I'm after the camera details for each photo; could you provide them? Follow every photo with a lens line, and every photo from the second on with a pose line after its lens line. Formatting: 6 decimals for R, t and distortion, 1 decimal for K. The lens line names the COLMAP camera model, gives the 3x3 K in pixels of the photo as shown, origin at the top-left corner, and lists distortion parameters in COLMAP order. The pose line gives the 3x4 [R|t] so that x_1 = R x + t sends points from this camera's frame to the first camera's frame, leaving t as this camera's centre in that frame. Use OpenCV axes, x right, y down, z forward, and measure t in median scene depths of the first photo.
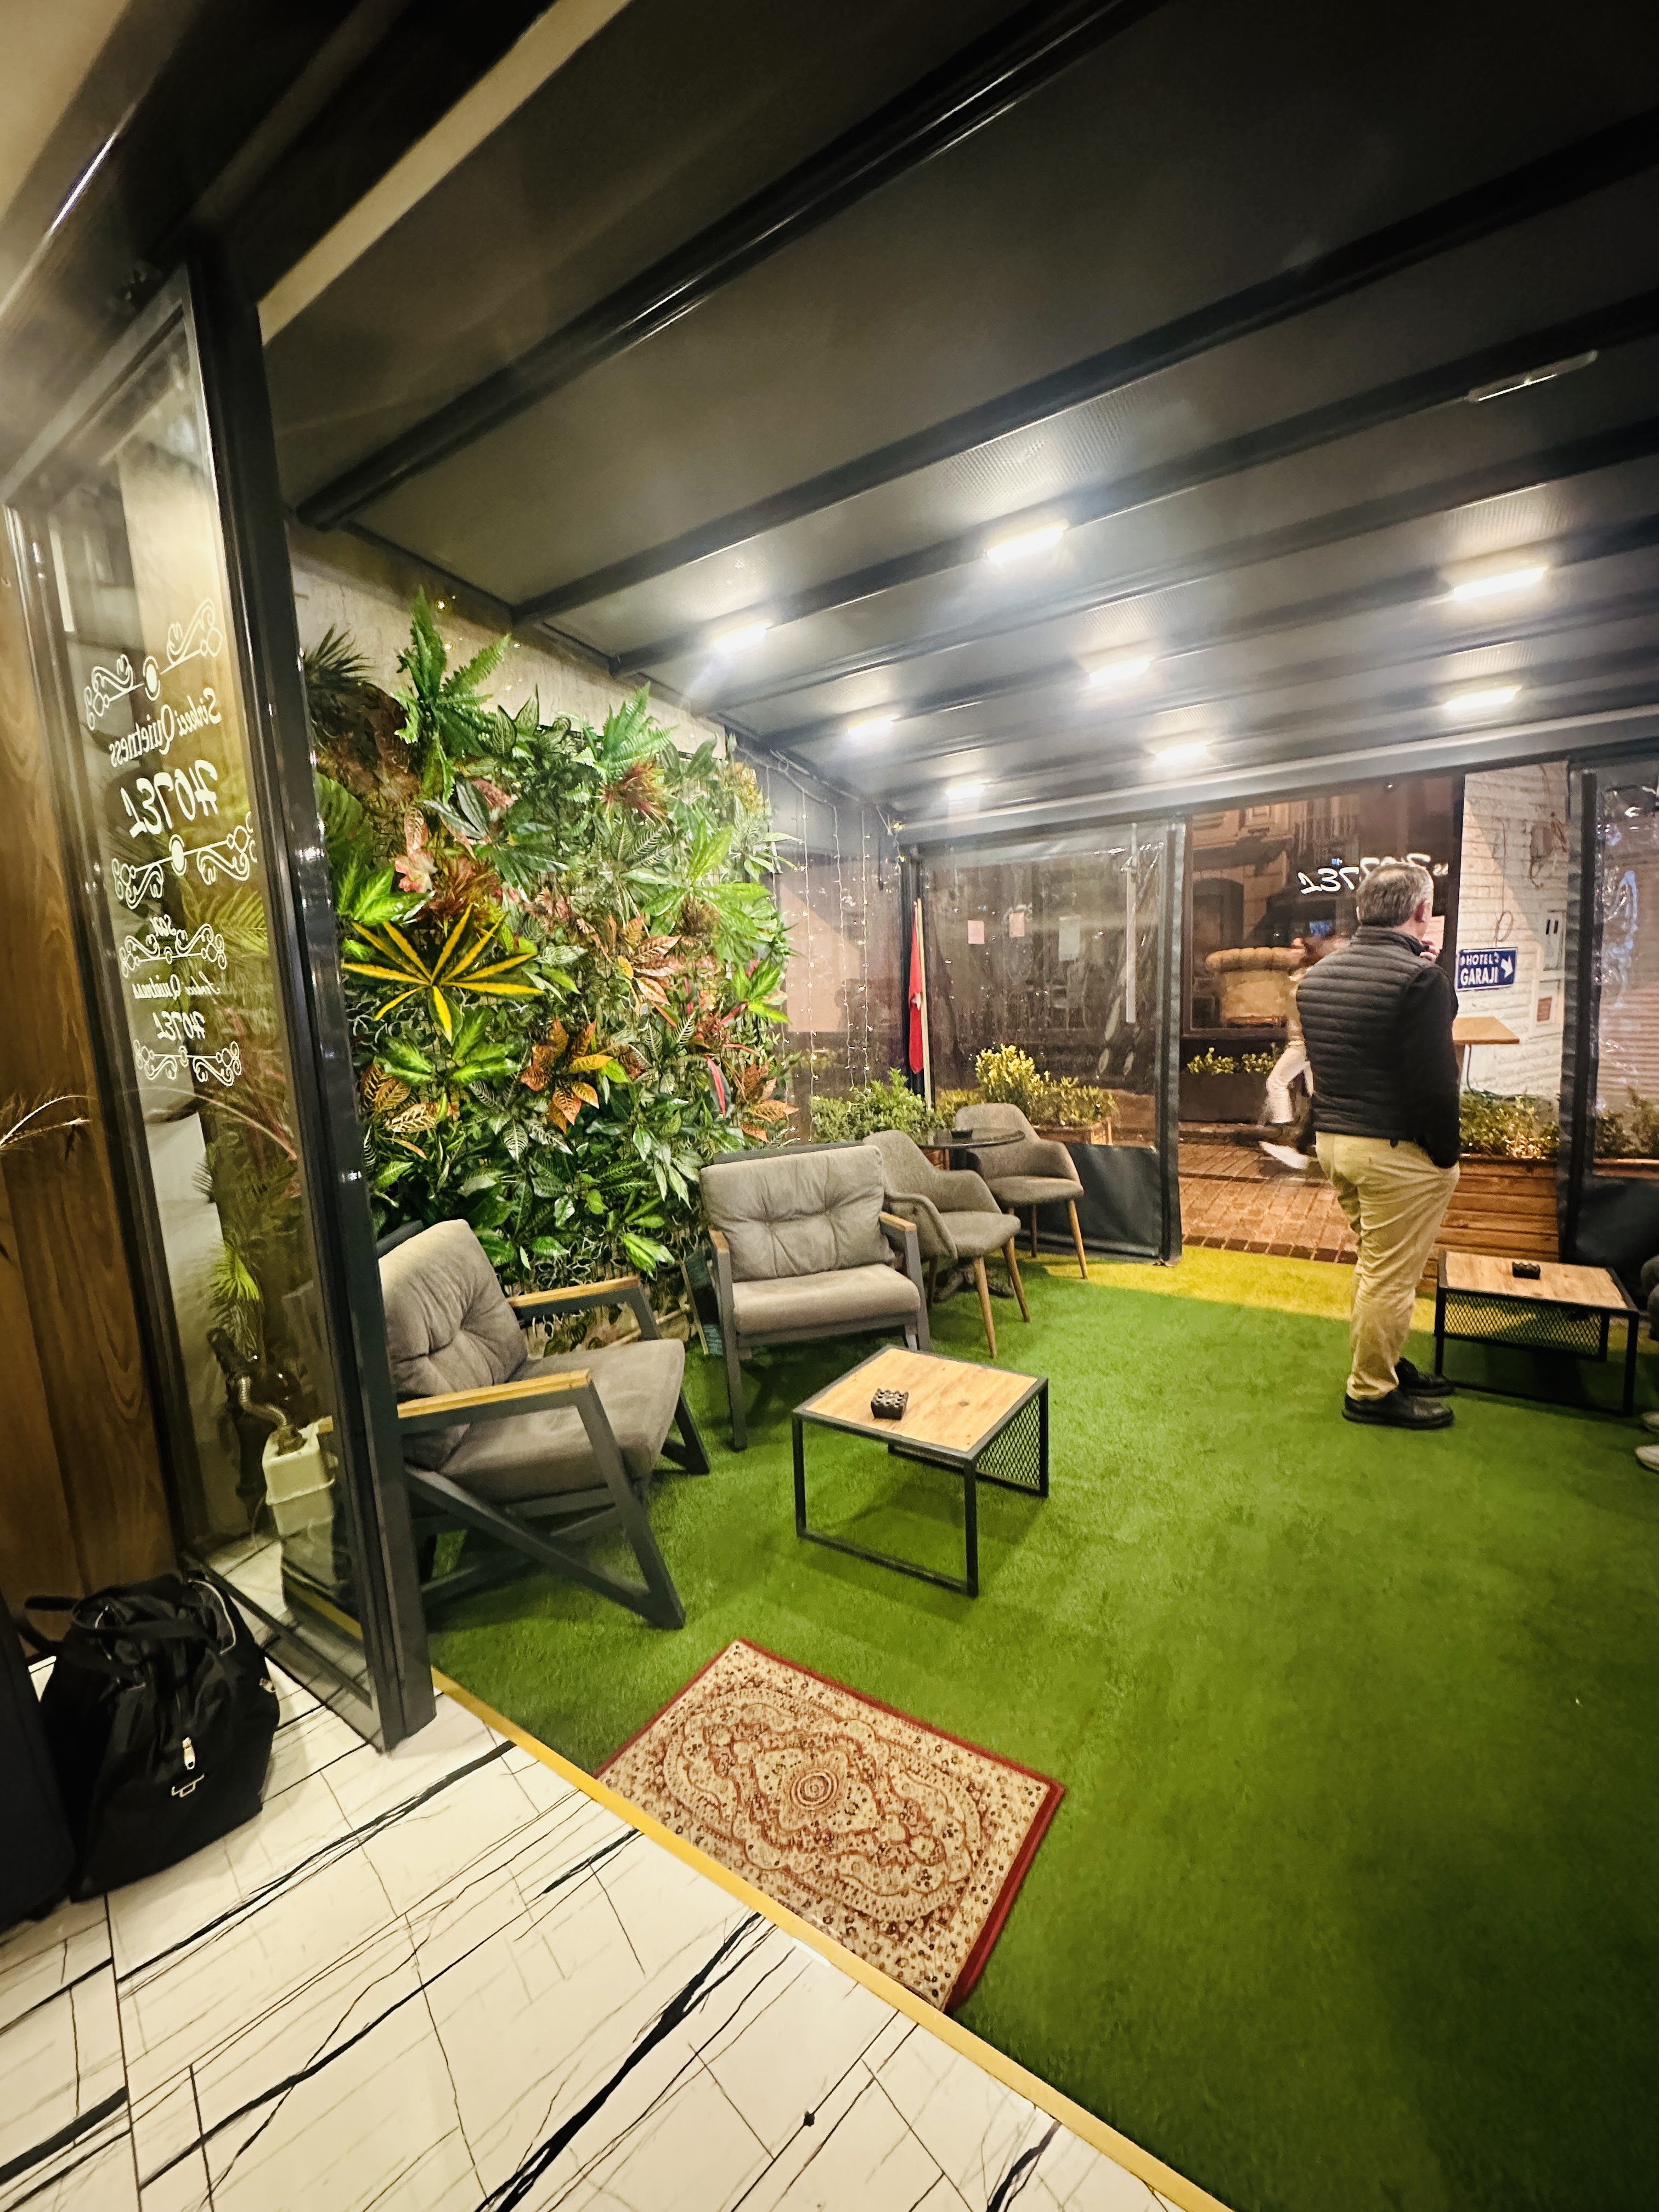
lens RADIAL K [[879.8, 0, 829.5], [0, 879.8, 1106.0], [0, 0, 1]] dist [0.000441, 0.000026]
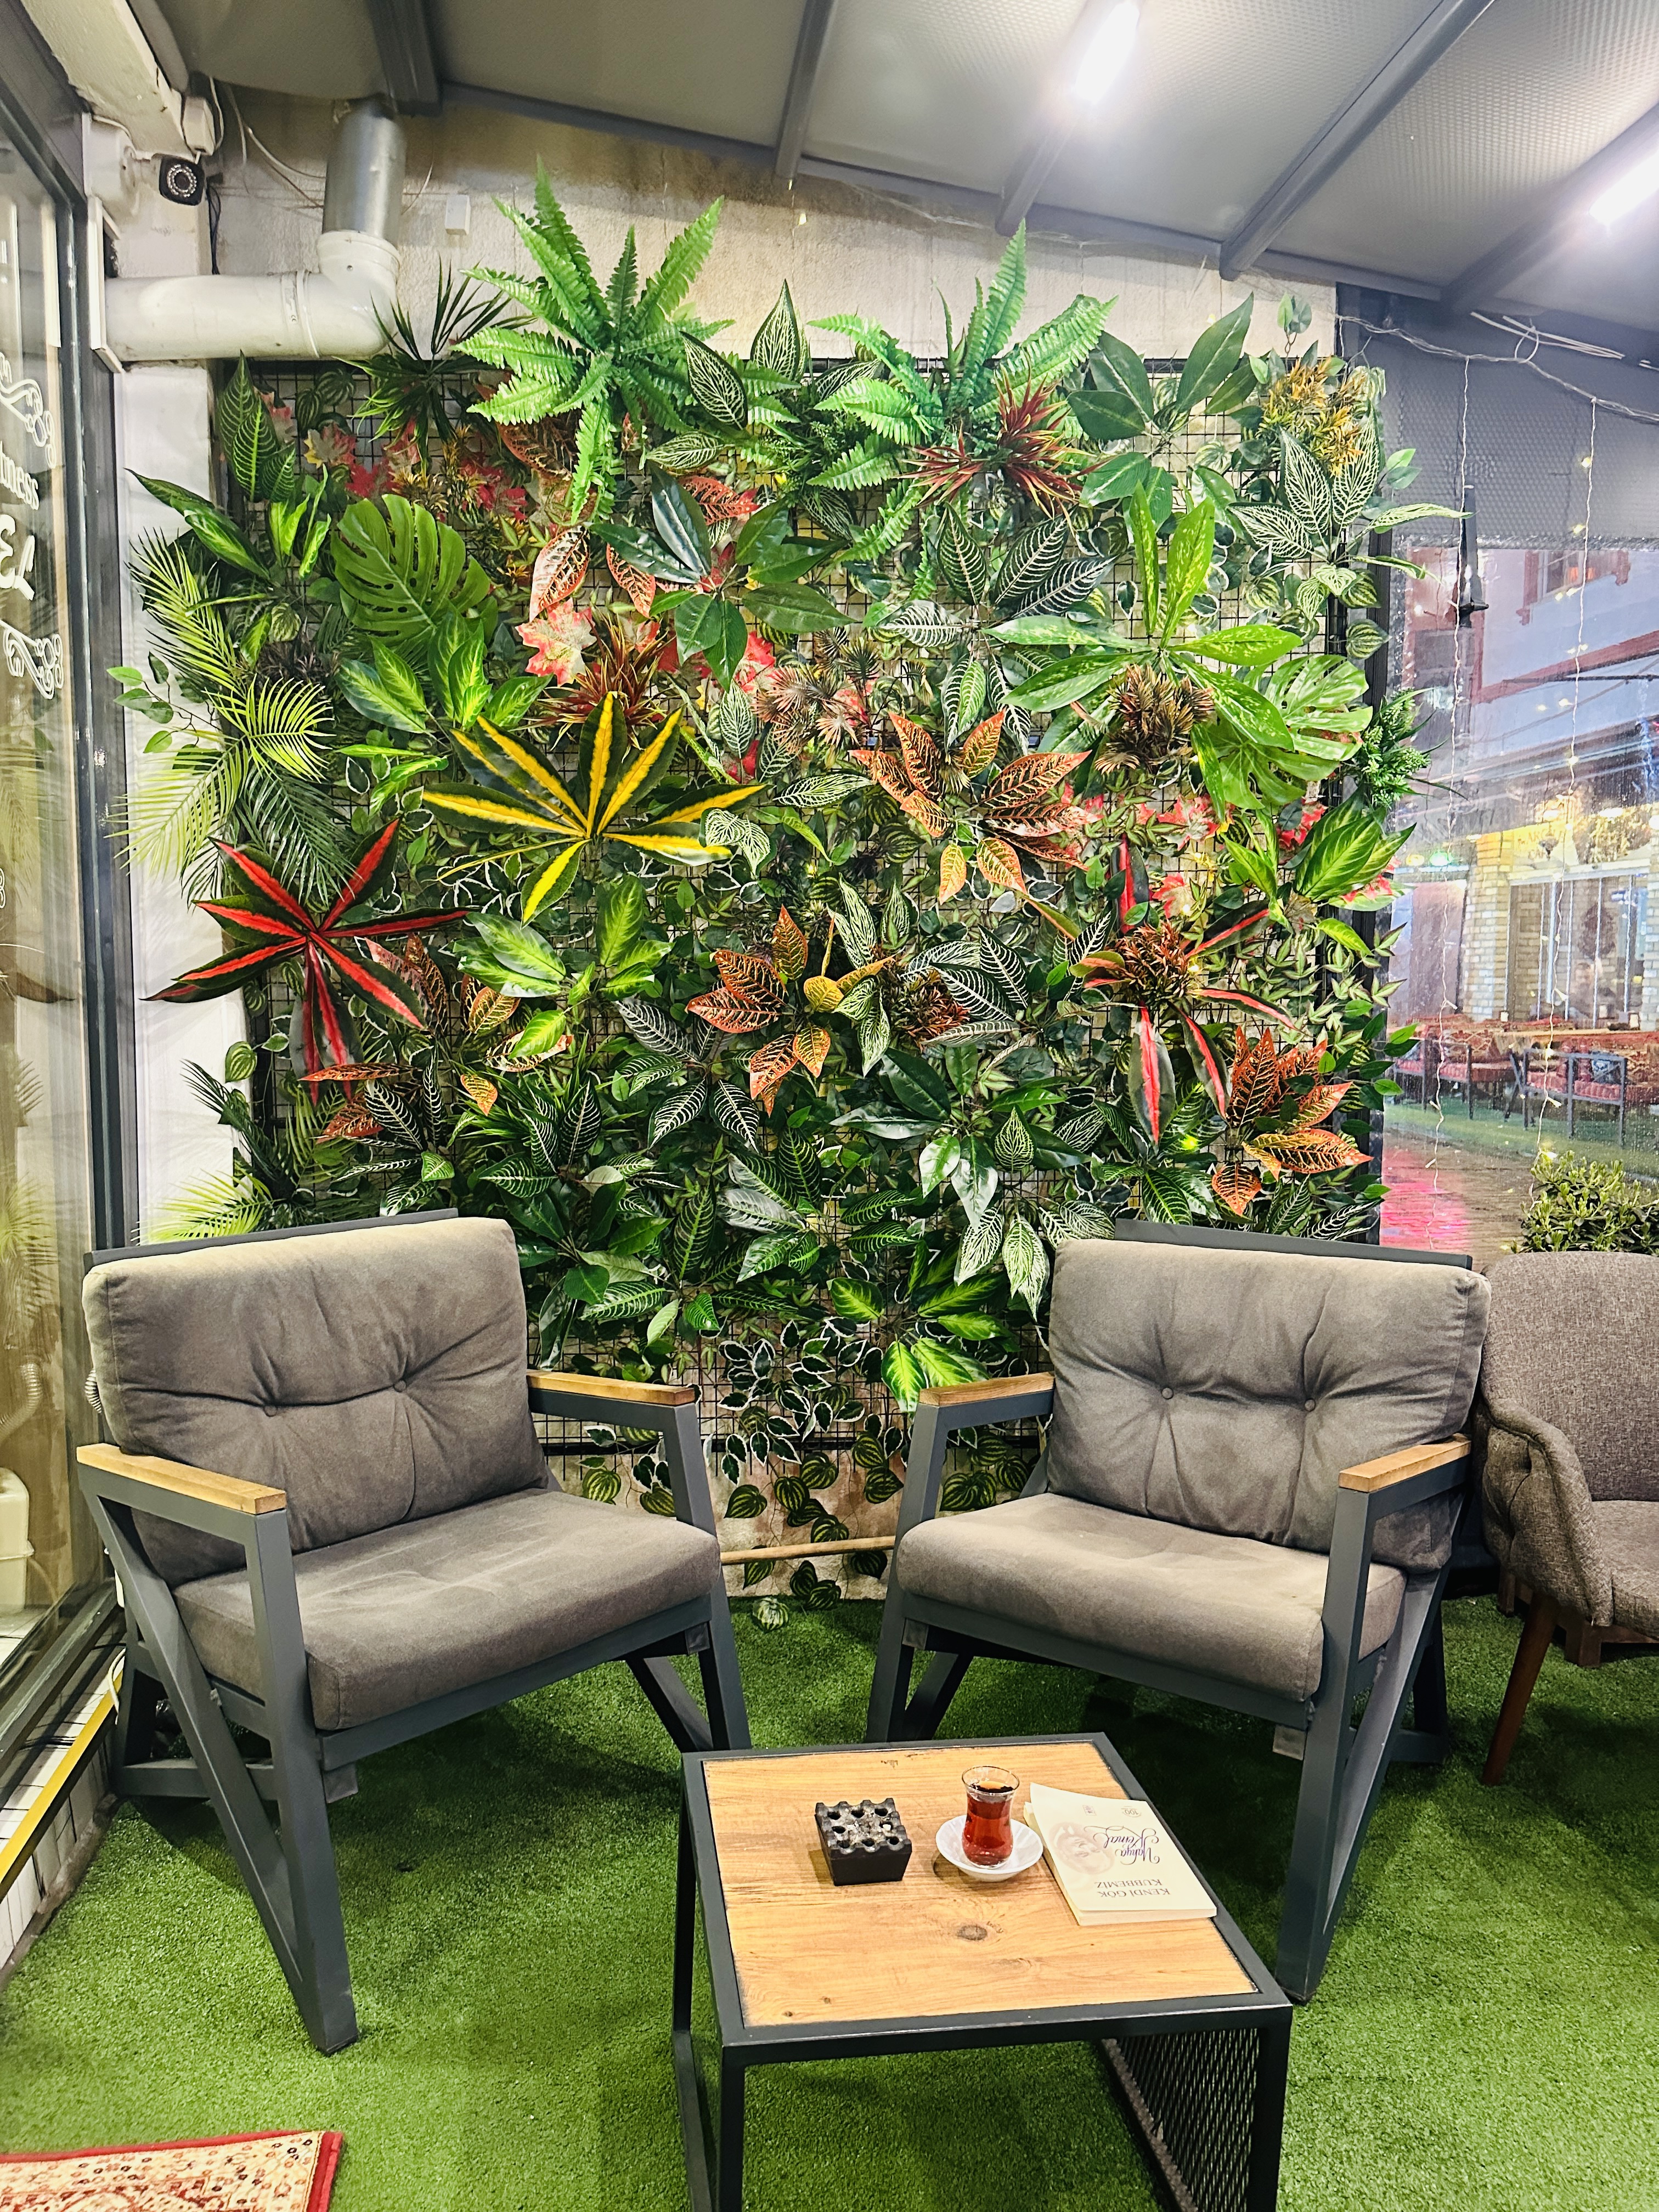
lens RADIAL K [[1579.7, 0, 829.5], [0, 1579.7, 1106.0], [0, 0, 1]] dist [0.033908, -0.001819]
pose [[0.669543, 0.120712, -0.732899, 0.392418], [-0.142101, 0.989298, 0.033126, -0.010805], [0.729054, 0.081967, 0.679531, 0.331558]]
